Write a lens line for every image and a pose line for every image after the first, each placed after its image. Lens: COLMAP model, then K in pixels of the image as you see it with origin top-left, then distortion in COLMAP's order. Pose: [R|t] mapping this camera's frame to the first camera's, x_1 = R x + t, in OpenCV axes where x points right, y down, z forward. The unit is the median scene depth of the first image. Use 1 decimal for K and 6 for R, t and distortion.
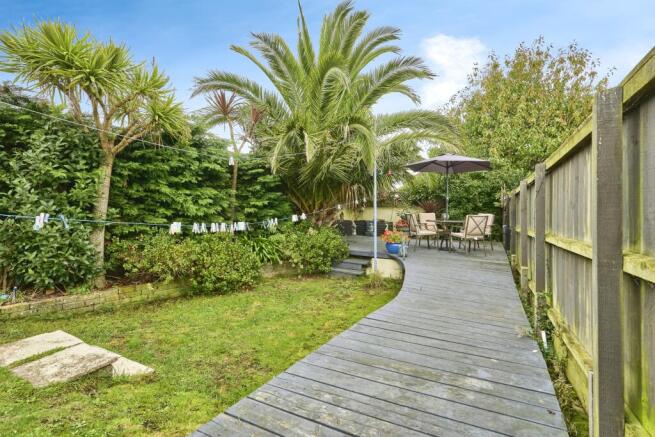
lens RADIAL K [[304.6, 0, 327.3], [0, 304.6, 215.2], [0, 0, 1]] dist [0.008897, 0.000163]
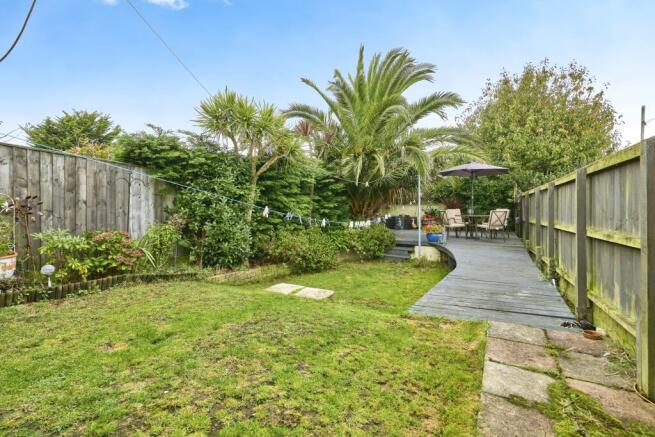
lens RADIAL K [[304.6, 0, 327.8], [0, 304.6, 217.4], [0, 0, 1]] dist [0.008897, 0.000163]
pose [[0.999714, -0.023085, -0.006286, -0.217181], [0.023209, 0.999520, 0.020504, -0.014302], [0.005810, -0.020644, 0.999770, -0.287858]]
